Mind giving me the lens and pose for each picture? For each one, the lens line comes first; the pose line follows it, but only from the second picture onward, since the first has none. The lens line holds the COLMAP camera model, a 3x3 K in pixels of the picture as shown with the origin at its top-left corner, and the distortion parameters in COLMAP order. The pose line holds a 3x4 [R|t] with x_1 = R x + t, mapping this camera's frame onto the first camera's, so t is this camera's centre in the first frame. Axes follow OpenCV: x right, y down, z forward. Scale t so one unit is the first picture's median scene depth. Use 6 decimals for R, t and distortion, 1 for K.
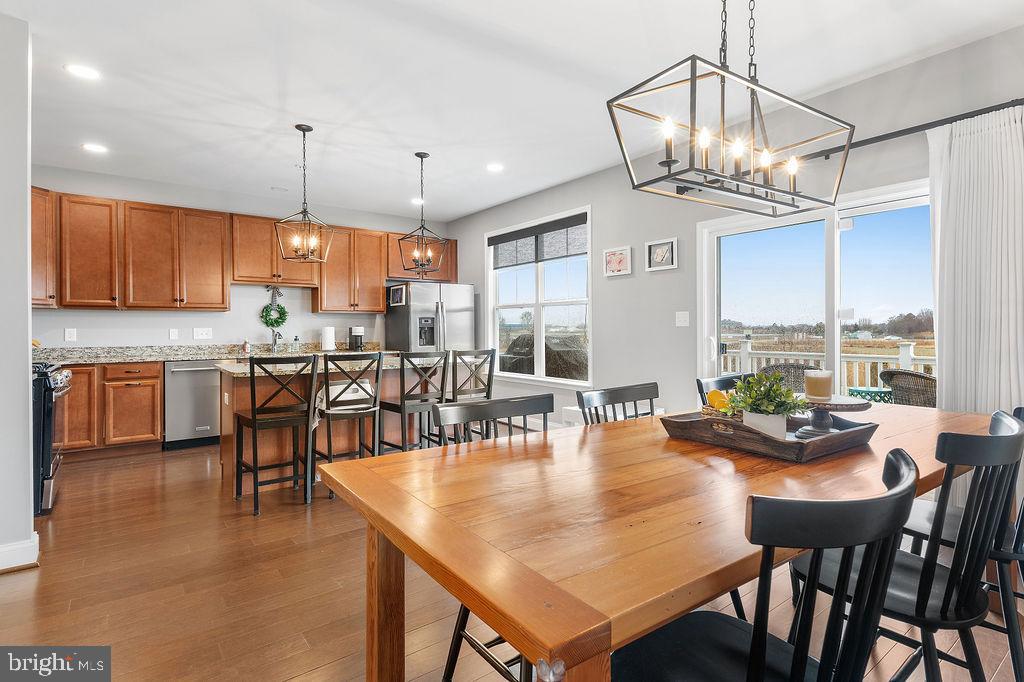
lens RADIAL K [[506.8, 0, 515.4], [0, 506.8, 334.7], [0, 0, 1]] dist [-0.005973, -0.000627]
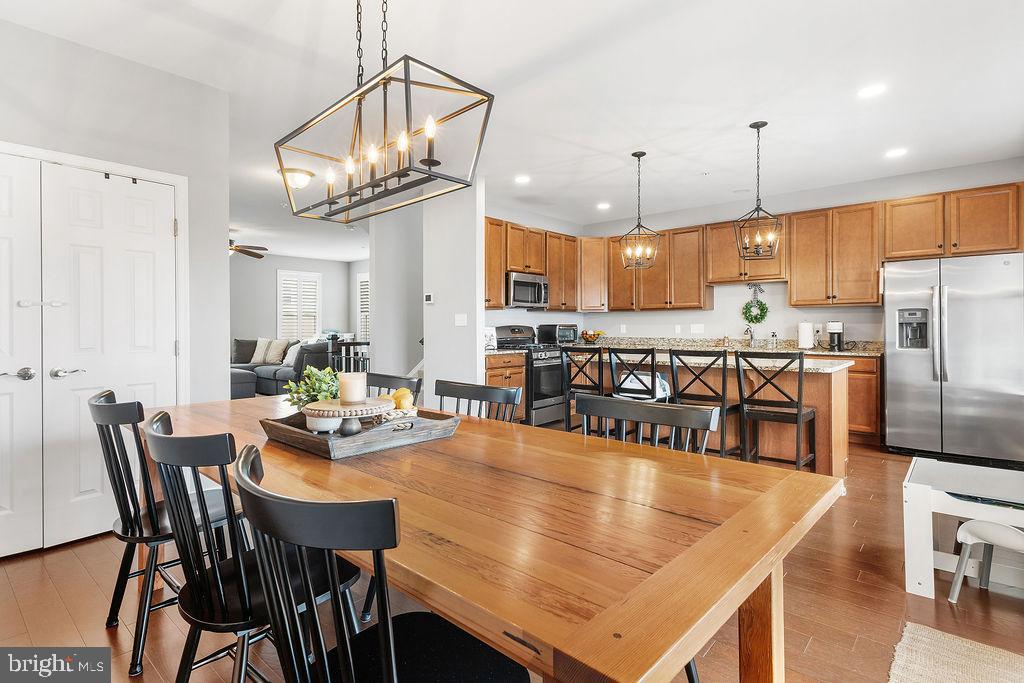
lens RADIAL K [[506.8, 0, 514.9], [0, 506.8, 334.7], [0, 0, 1]] dist [-0.005973, -0.000627]
pose [[0.181102, 0.019718, -0.983267, 0.486928], [-0.008836, 0.999791, 0.018422, -0.006531], [0.983425, 0.005352, 0.181238, 0.355553]]
